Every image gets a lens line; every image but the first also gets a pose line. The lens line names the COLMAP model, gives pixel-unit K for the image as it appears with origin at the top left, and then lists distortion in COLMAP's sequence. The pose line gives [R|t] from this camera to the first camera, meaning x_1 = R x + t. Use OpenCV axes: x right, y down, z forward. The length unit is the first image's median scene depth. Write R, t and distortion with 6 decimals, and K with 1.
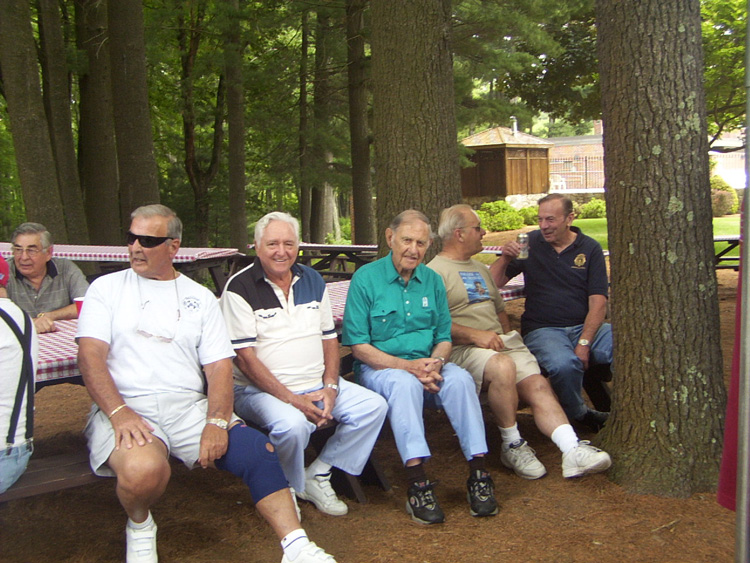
lens RADIAL K [[1009.4, 0, 375.0], [0, 1009.4, 281.5], [0, 0, 1]] dist [-0.056428, 0.080545]
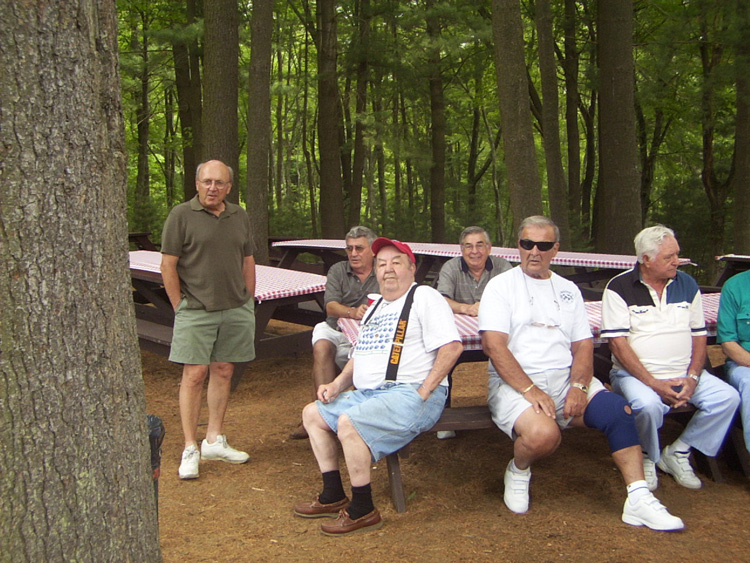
lens RADIAL K [[1009.4, 0, 375.0], [0, 1009.4, 281.5], [0, 0, 1]] dist [-0.056428, 0.080545]
pose [[0.868360, 0.045939, -0.493802, 0.201359], [-0.050846, 0.998700, 0.003497, 0.009944], [0.493321, 0.022071, 0.869567, -0.178957]]
